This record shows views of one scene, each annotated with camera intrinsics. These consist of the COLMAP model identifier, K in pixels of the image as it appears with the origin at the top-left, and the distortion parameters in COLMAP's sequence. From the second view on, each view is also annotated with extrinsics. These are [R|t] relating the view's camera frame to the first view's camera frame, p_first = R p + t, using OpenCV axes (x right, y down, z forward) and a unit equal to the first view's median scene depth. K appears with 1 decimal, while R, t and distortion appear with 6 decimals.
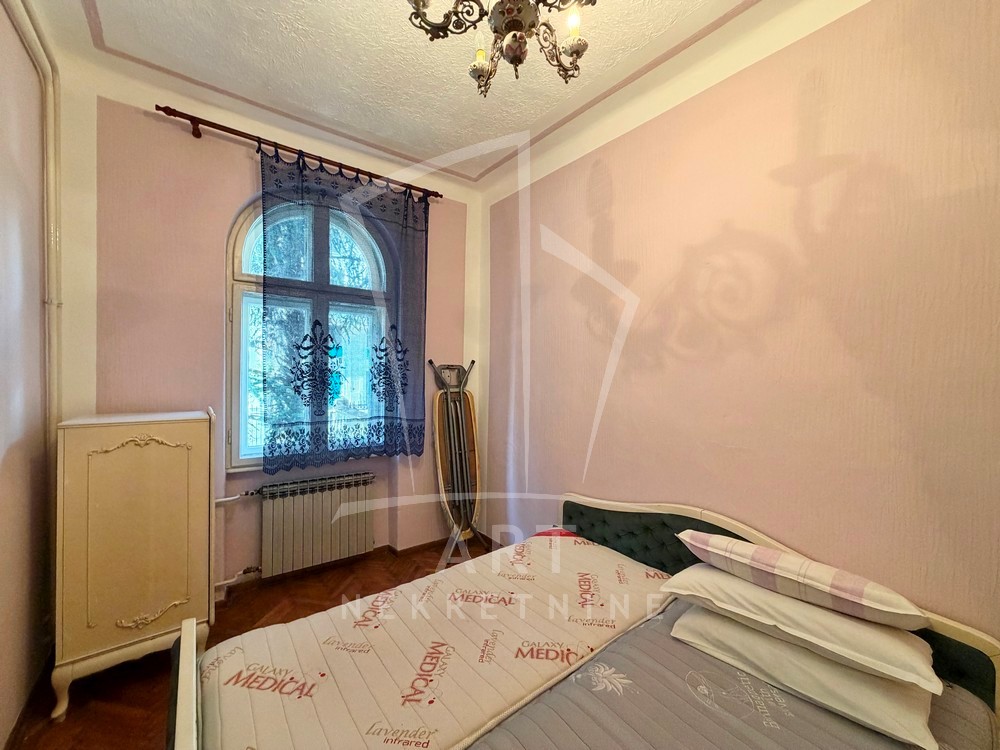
lens RADIAL K [[397.1, 0, 495.8], [0, 397.1, 377.2], [0, 0, 1]] dist [-0.001486, -0.000234]
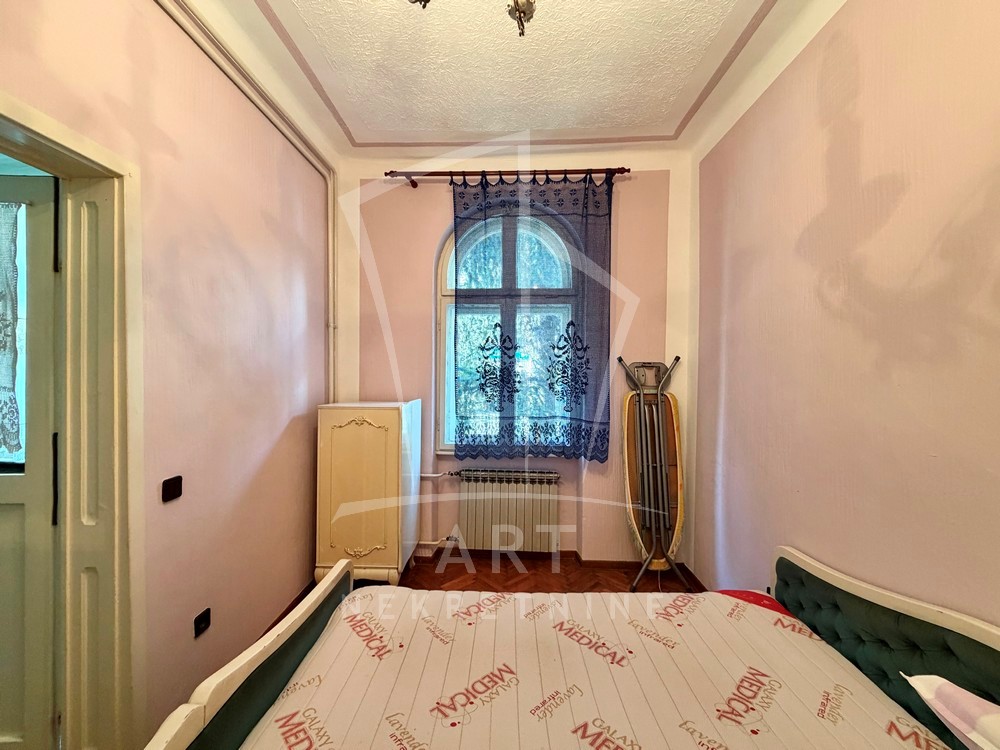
lens RADIAL K [[397.1, 0, 495.8], [0, 397.1, 377.2], [0, 0, 1]] dist [-0.001486, -0.000234]
pose [[0.772858, 0.001484, -0.634578, 0.227597], [-0.004620, 0.999984, -0.003288, 0.007362], [0.634563, 0.005473, 0.772852, 0.159474]]
